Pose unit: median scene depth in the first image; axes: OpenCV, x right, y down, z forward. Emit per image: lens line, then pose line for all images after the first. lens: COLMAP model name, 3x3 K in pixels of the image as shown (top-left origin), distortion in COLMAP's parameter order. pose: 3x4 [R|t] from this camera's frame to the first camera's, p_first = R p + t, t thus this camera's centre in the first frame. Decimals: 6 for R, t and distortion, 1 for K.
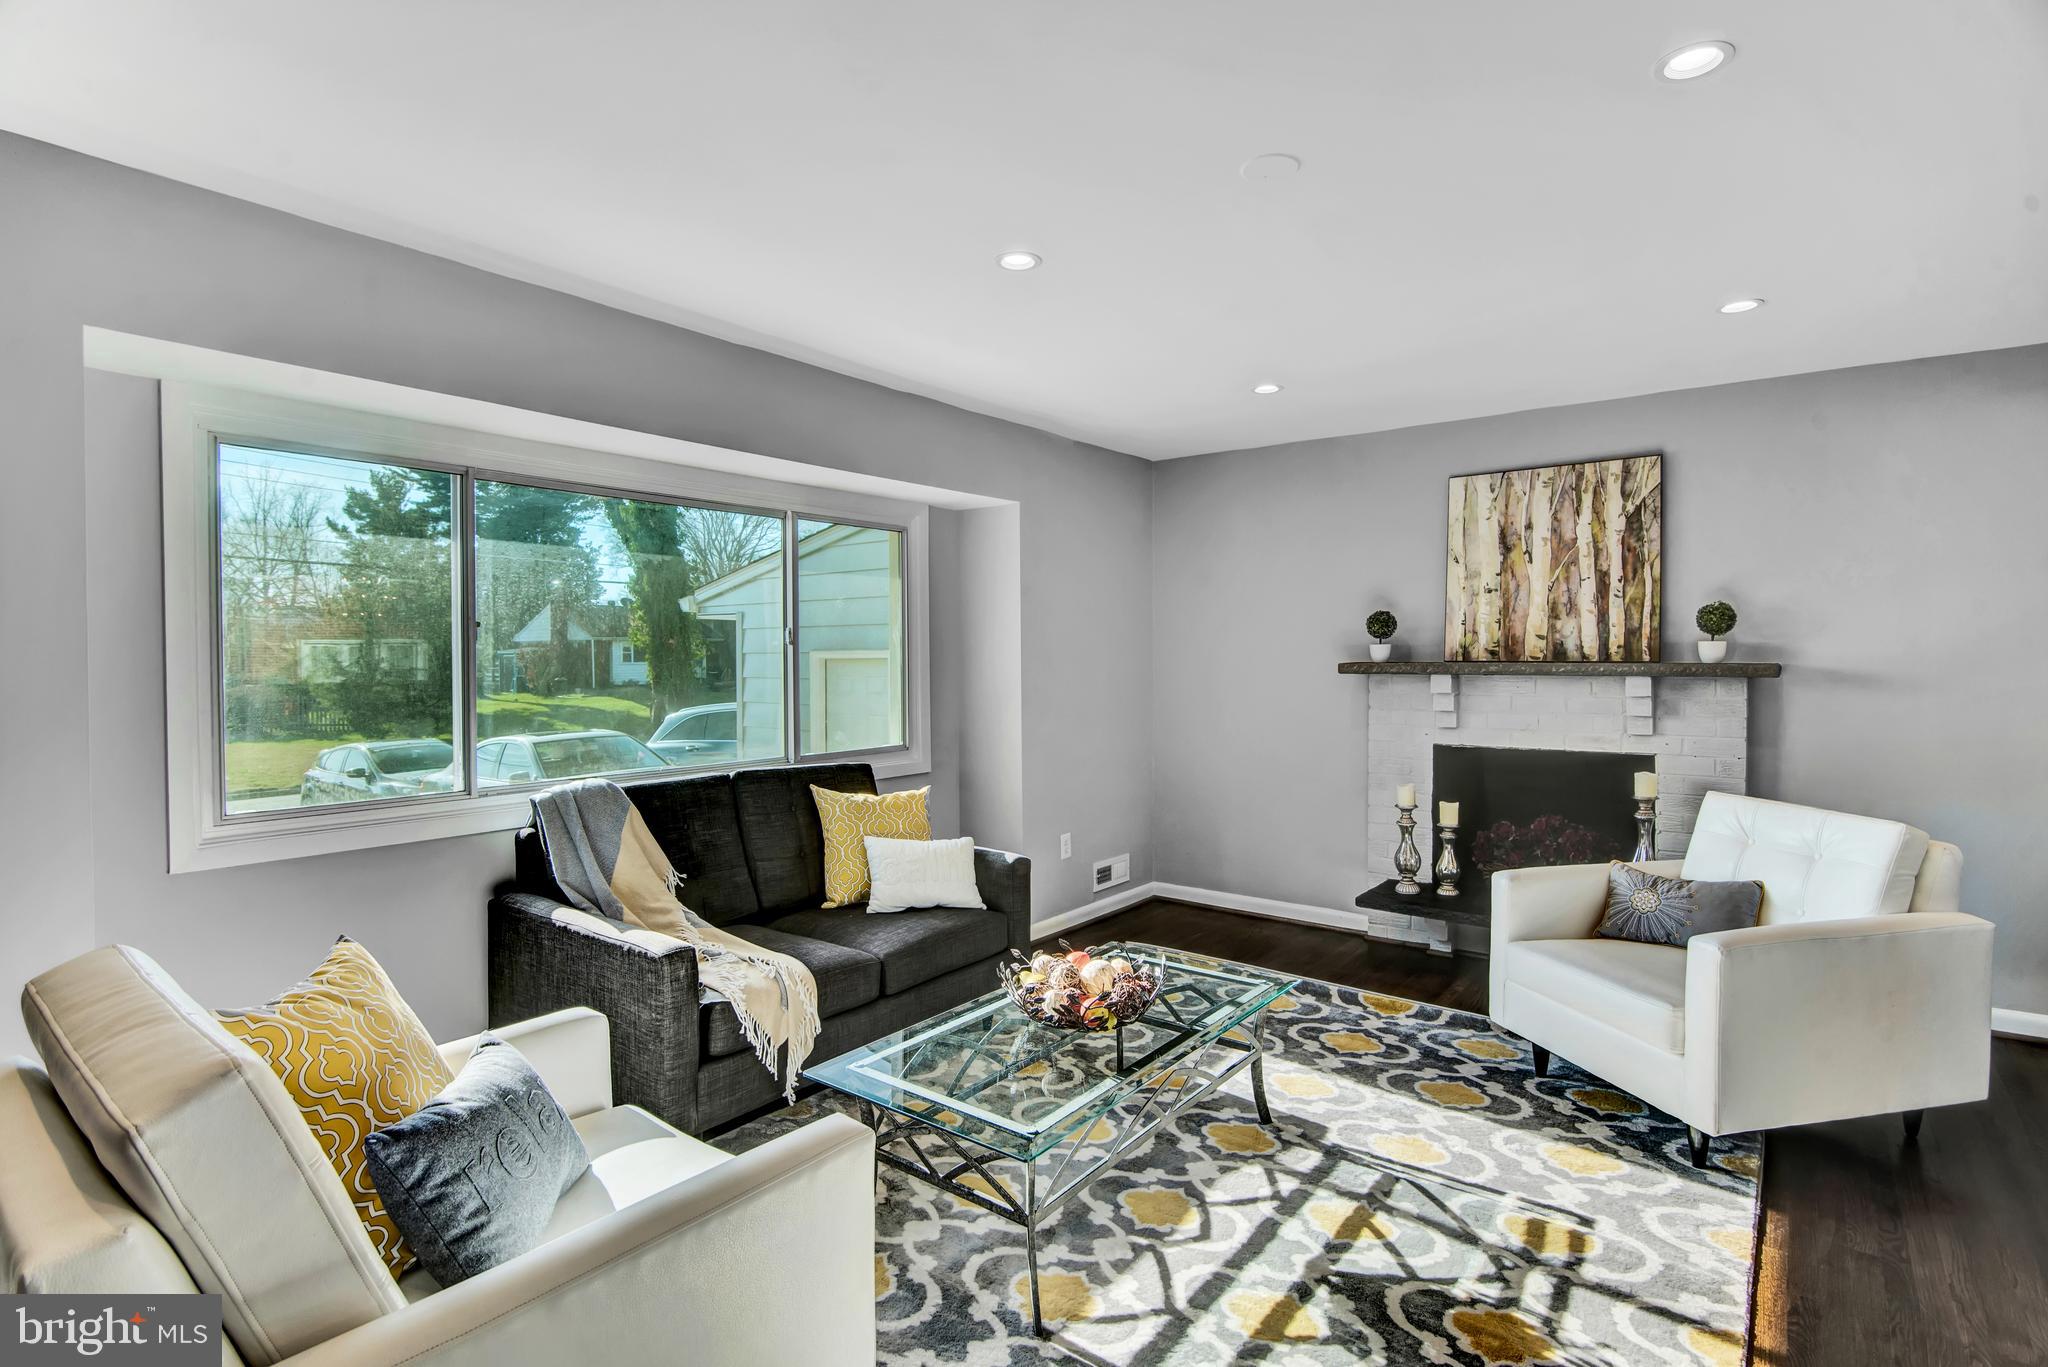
lens RADIAL K [[1005.5, 0, 1036.7], [0, 1005.5, 671.3], [0, 0, 1]] dist [-0.018681, 0.000065]
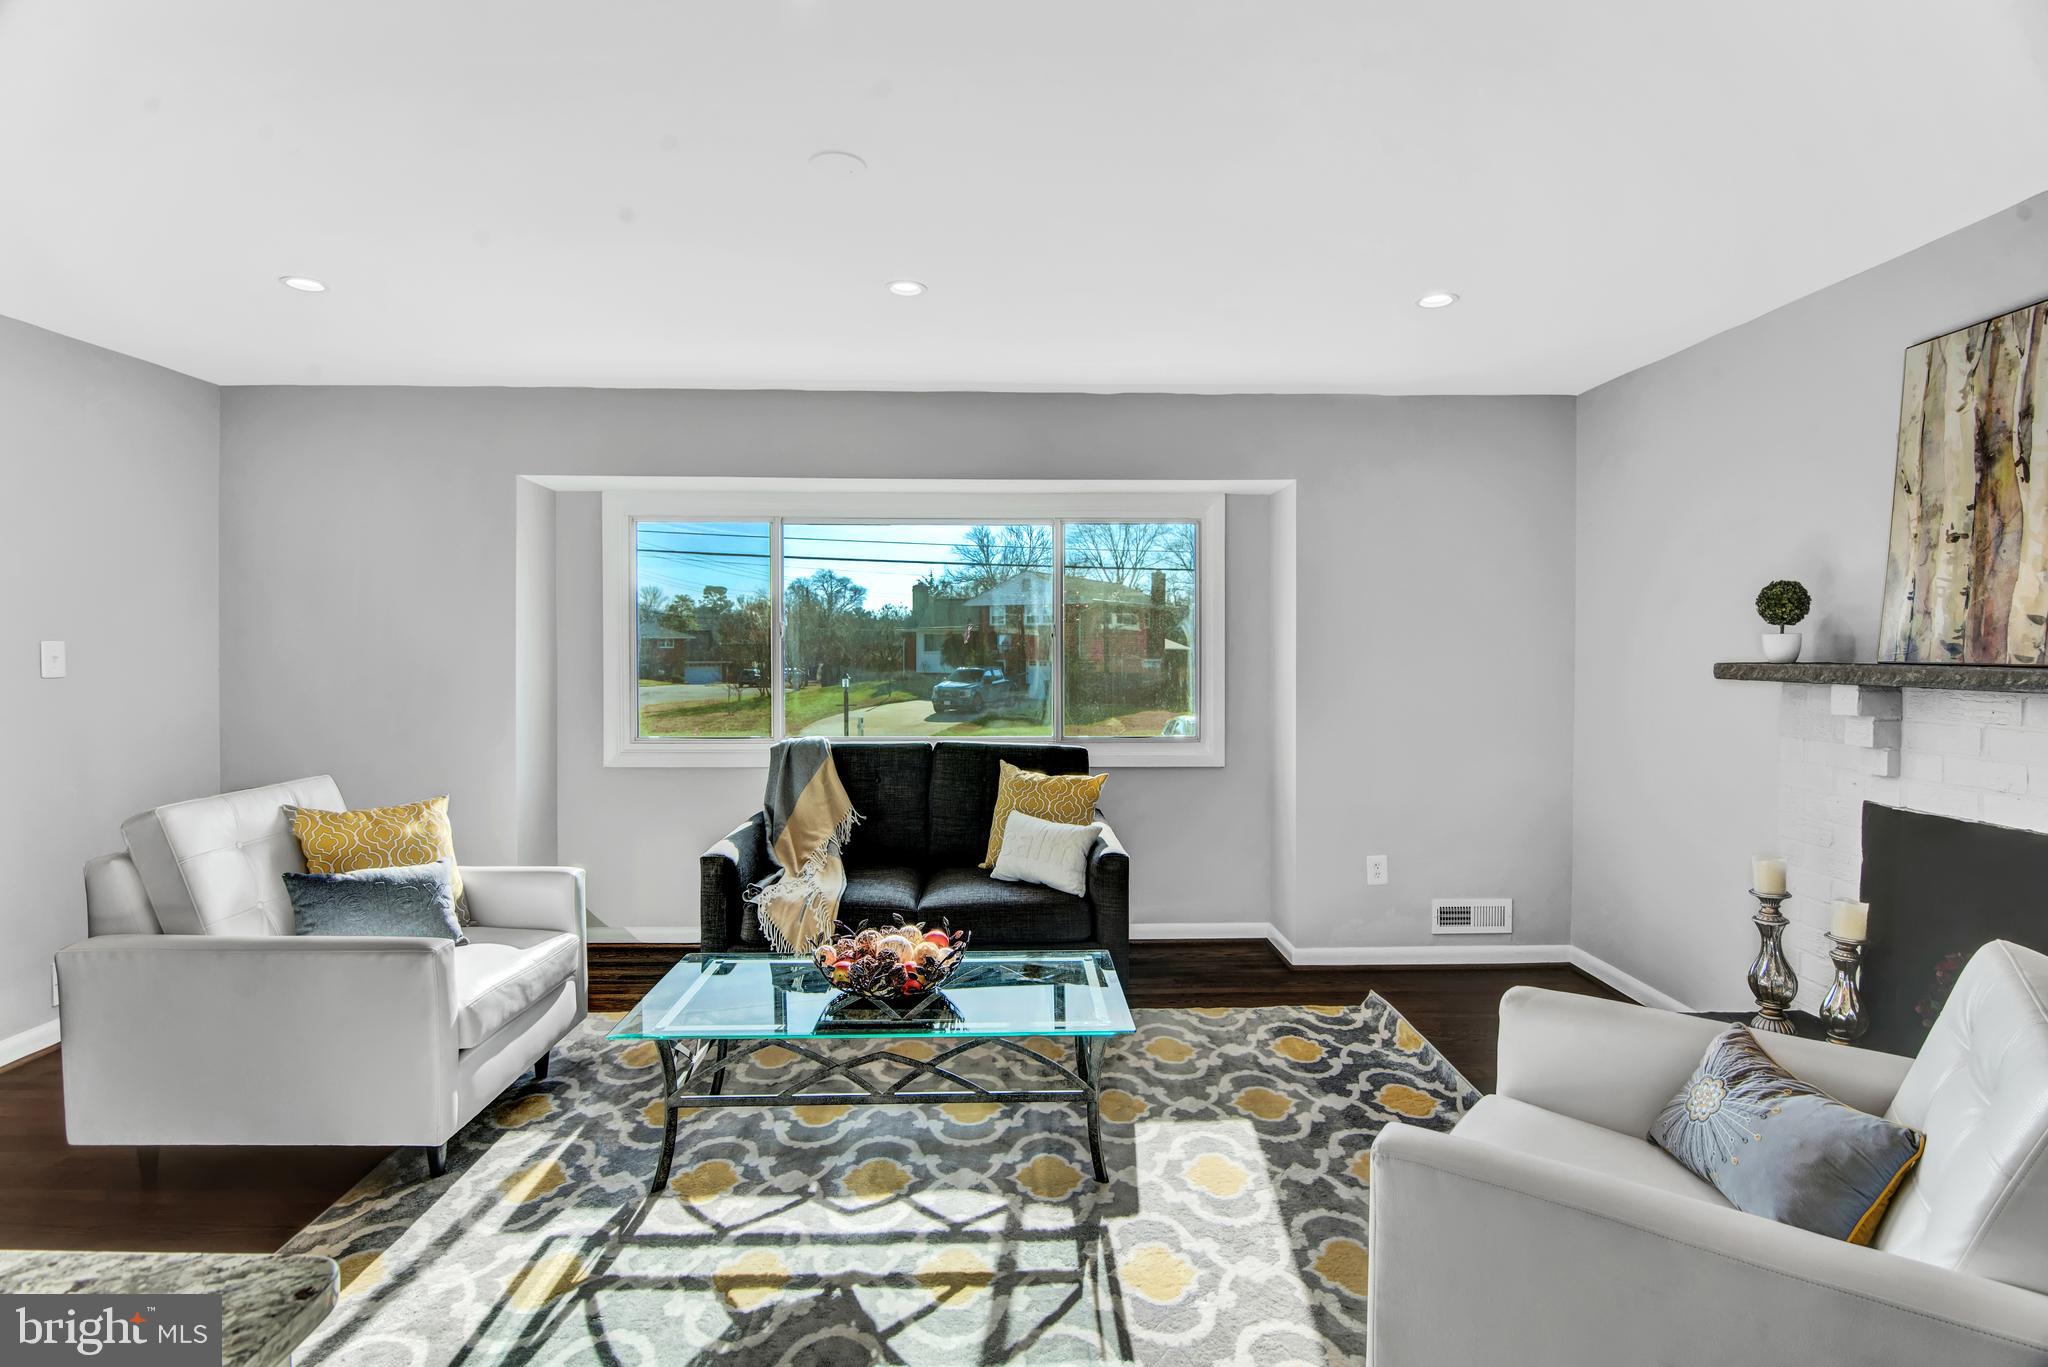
lens RADIAL K [[1005.5, 0, 1020.1], [0, 1005.5, 649.0], [0, 0, 1]] dist [-0.018681, 0.000065]
pose [[0.624618, 0.008239, -0.780887, 0.626769], [-0.016184, 0.999866, -0.002396, -0.009782], [0.780763, 0.014134, 0.624668, 0.281082]]
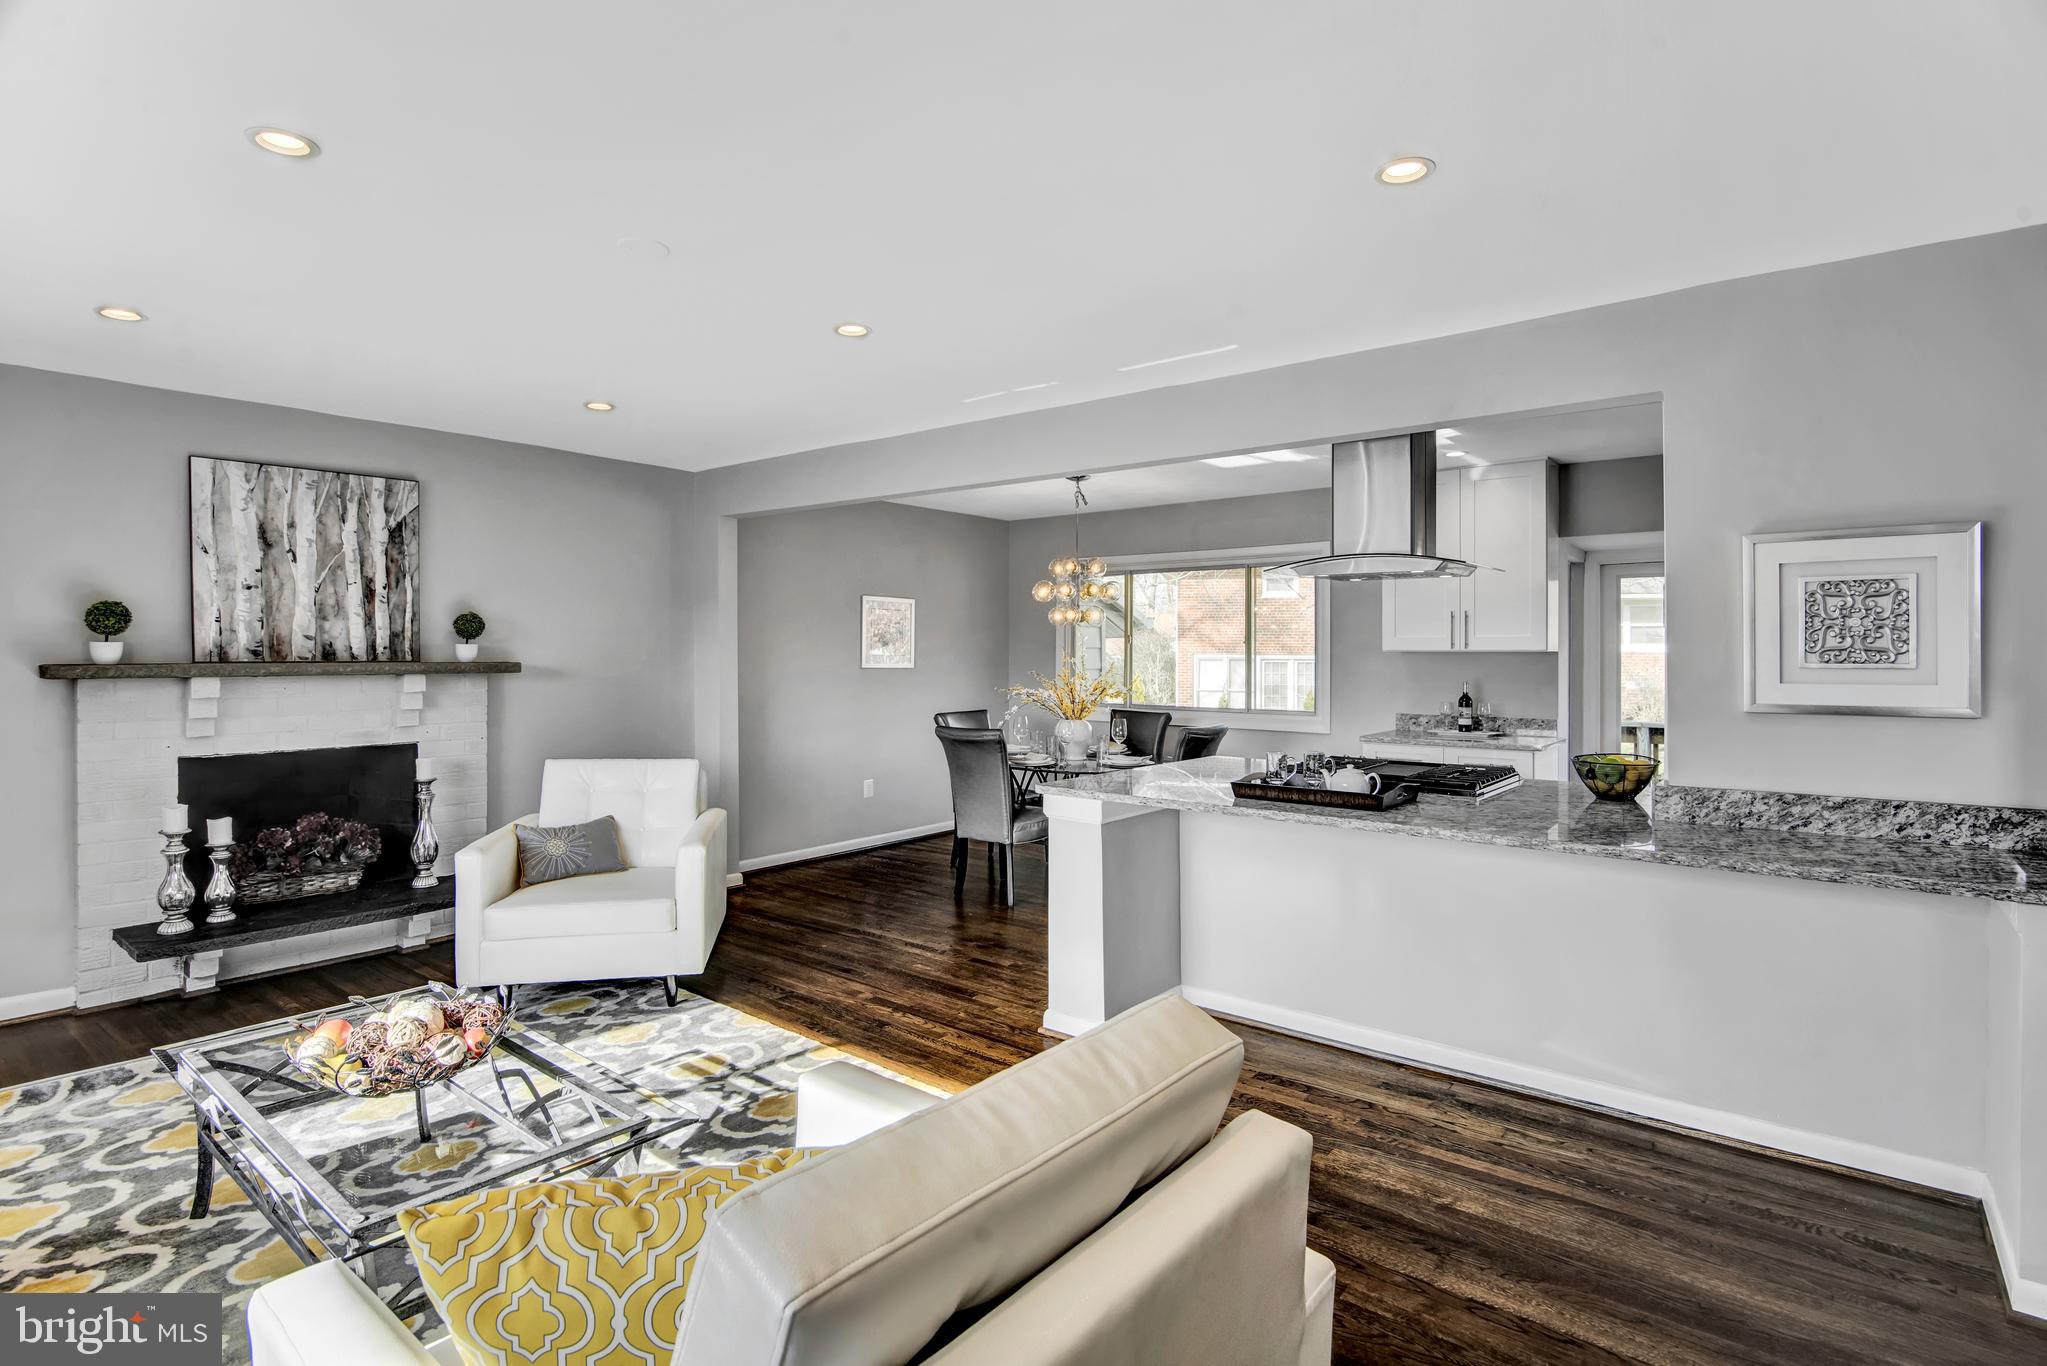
lens RADIAL K [[1005.0, 0, 1013.2], [0, 1005.0, 645.5], [0, 0, 1]] dist [-0.018681, 0.000065]
pose [[0.023836, 0.010615, 0.999660, -0.518735], [0.014997, 0.999827, -0.010975, -0.005076], [-0.999603, 0.015253, 0.023673, 0.295071]]
